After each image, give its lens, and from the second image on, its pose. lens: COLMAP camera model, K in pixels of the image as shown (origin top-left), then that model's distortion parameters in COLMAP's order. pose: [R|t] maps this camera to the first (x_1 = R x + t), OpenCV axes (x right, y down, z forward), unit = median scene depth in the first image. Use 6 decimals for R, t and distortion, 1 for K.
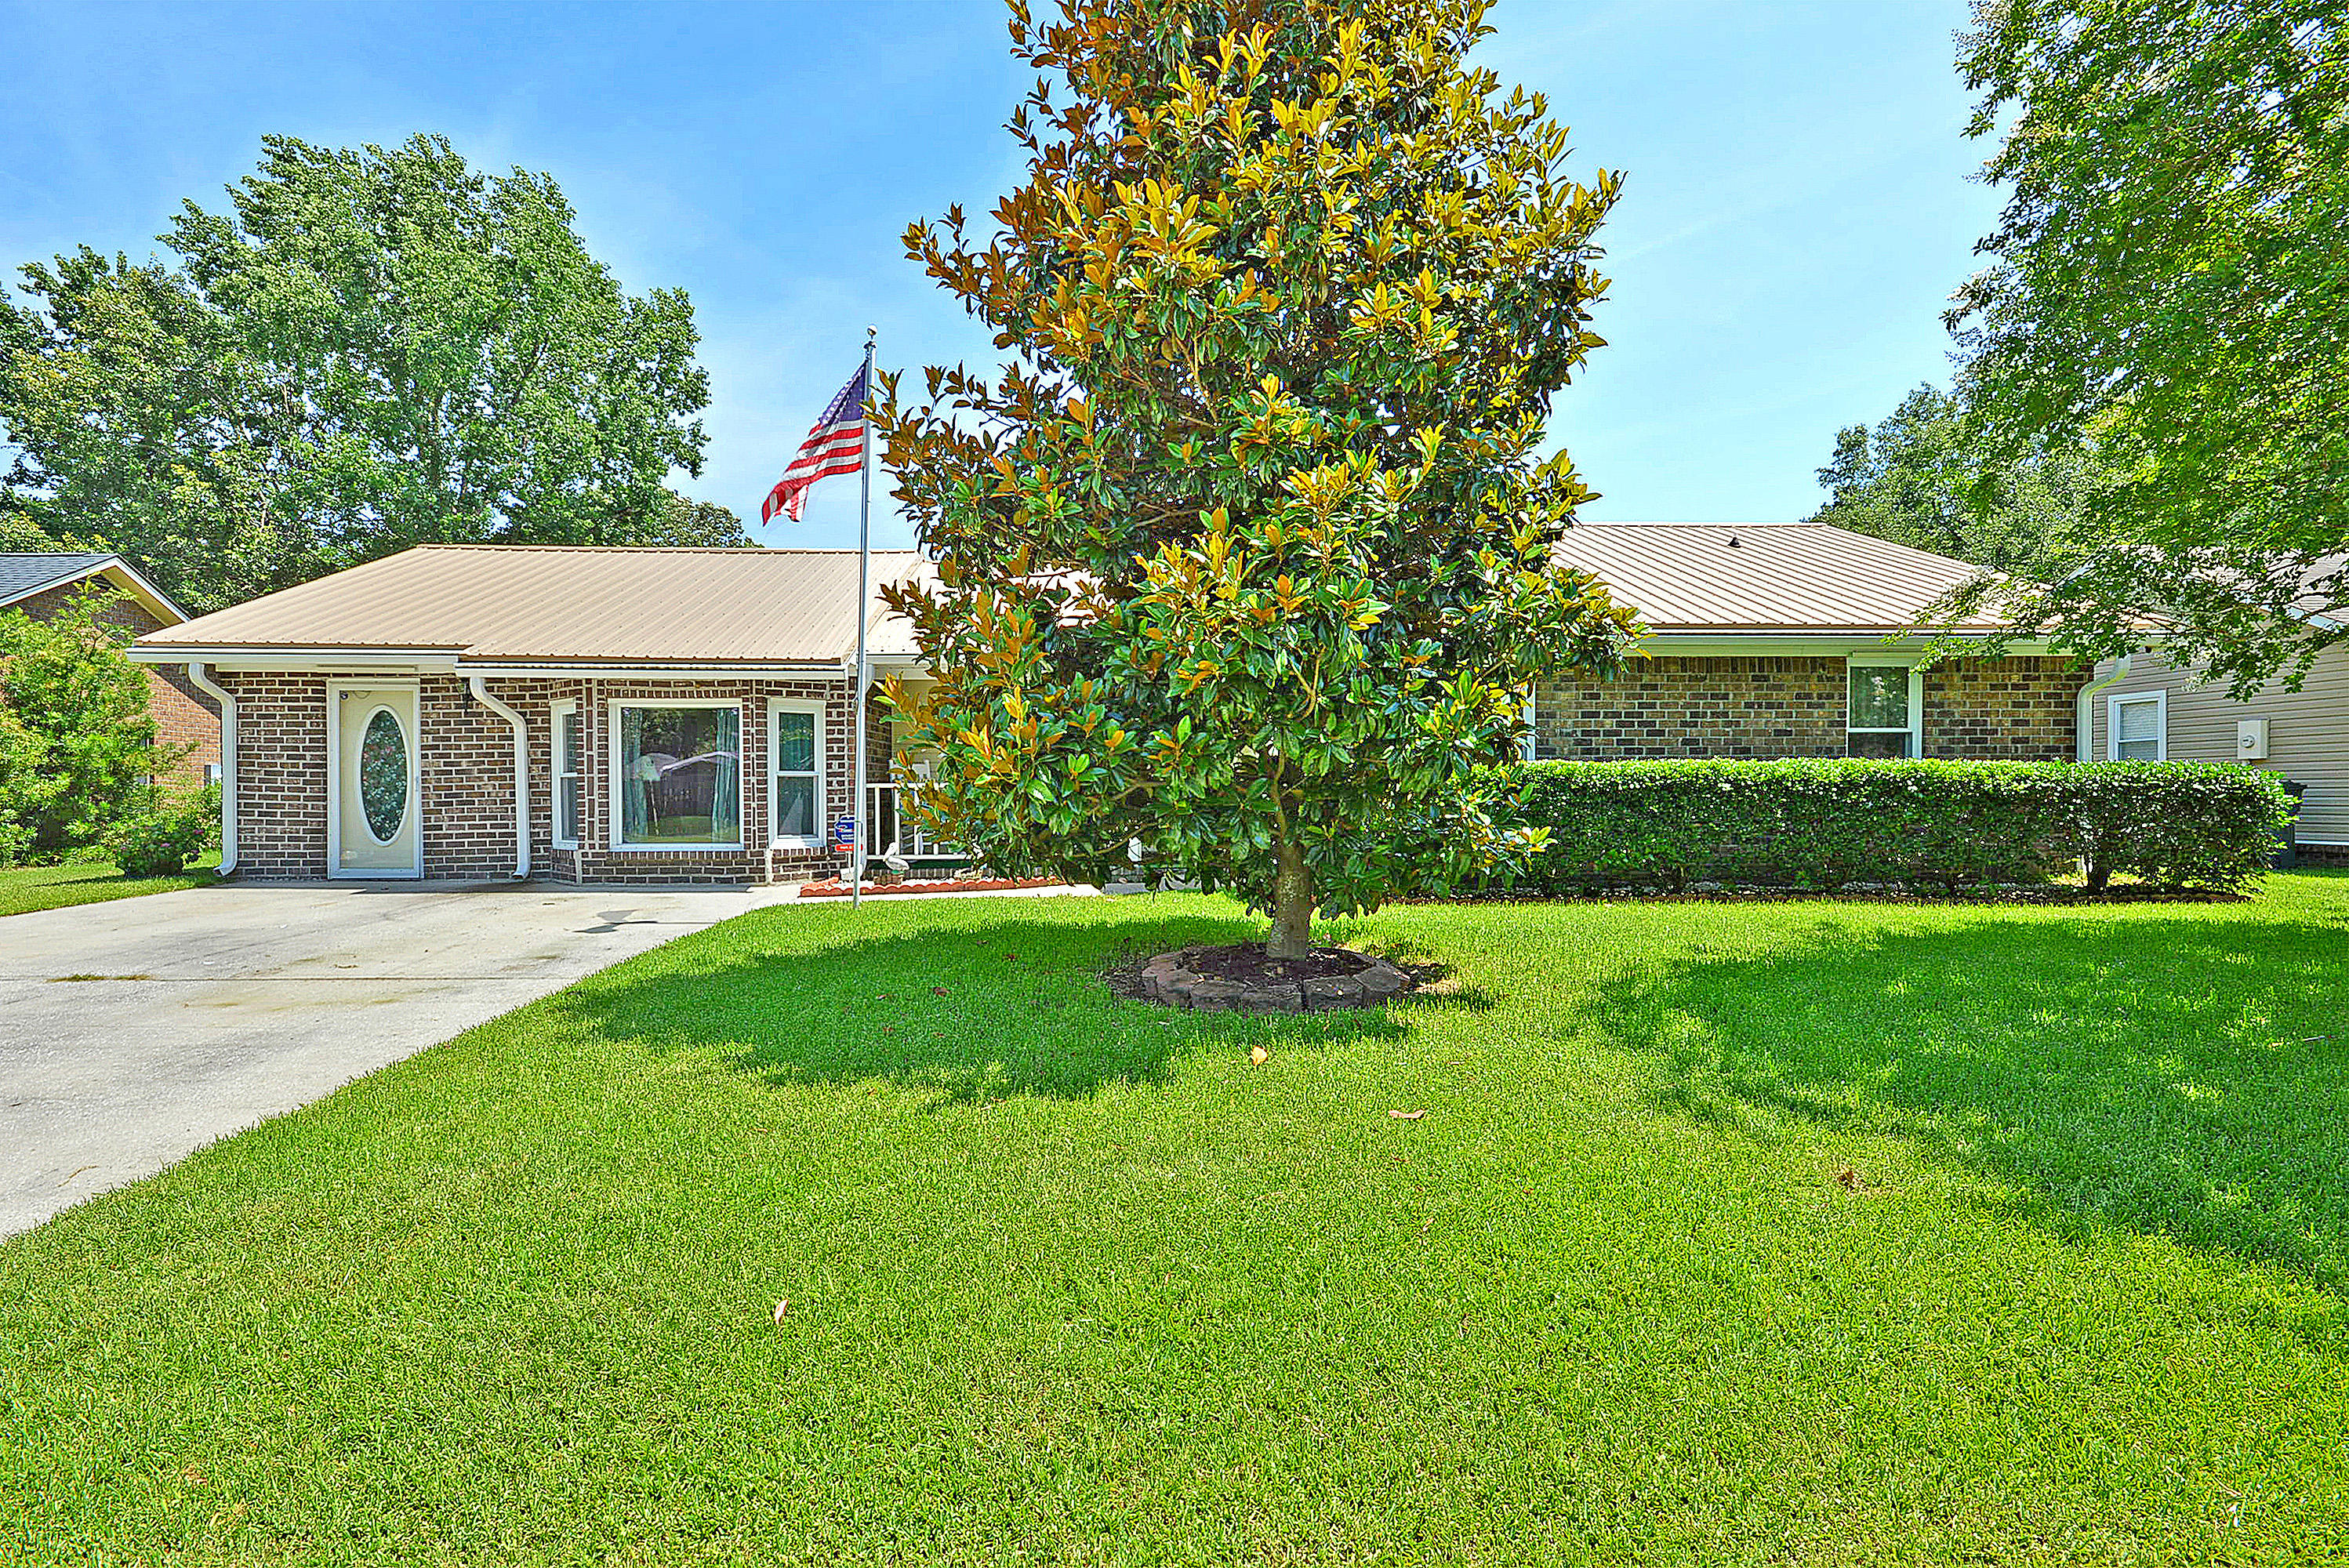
lens RADIAL K [[1118.4, 0, 1173.6], [0, 1118.4, 800.6], [0, 0, 1]] dist [0.016667, 0.000298]
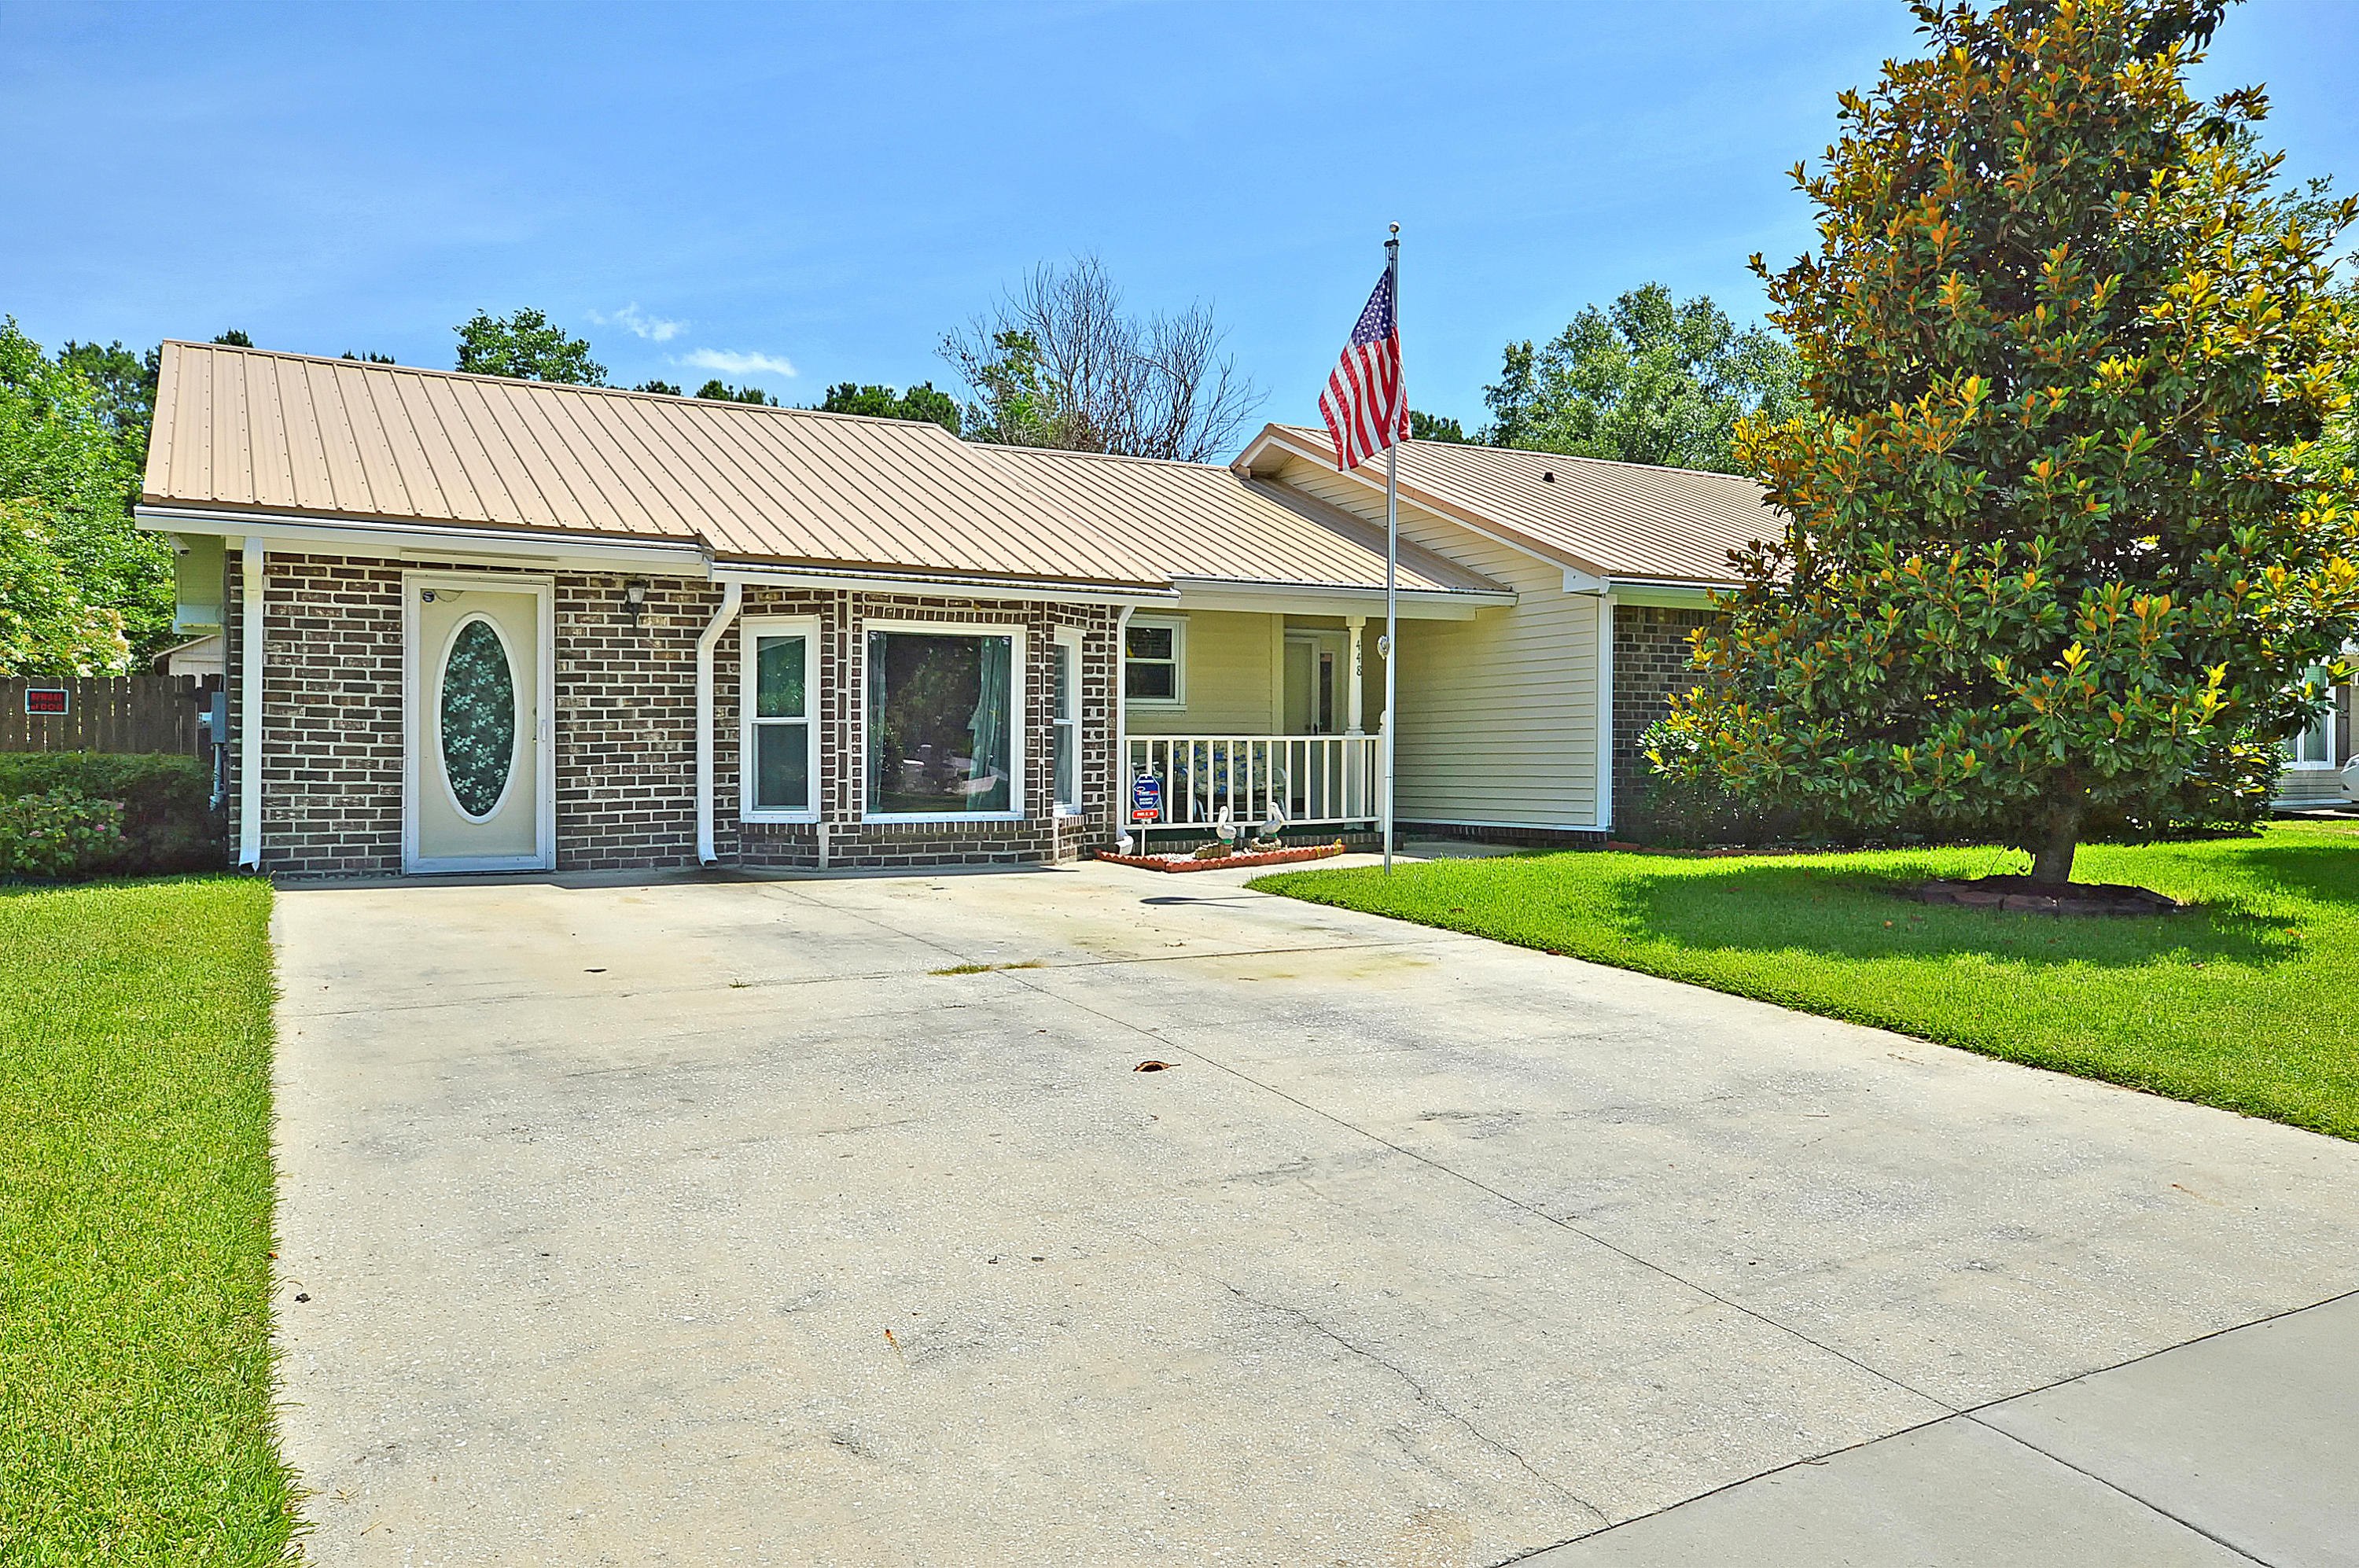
lens RADIAL K [[1635.4, 0, 1179.1], [0, 1635.4, 764.2], [0, 0, 1]] dist [0.007014, 0.001366]
pose [[0.883815, -0.000310, 0.467836, -0.798709], [0.001021, 0.999999, -0.001265, 0.006998], [-0.467835, 0.001595, 0.883814, -0.052836]]
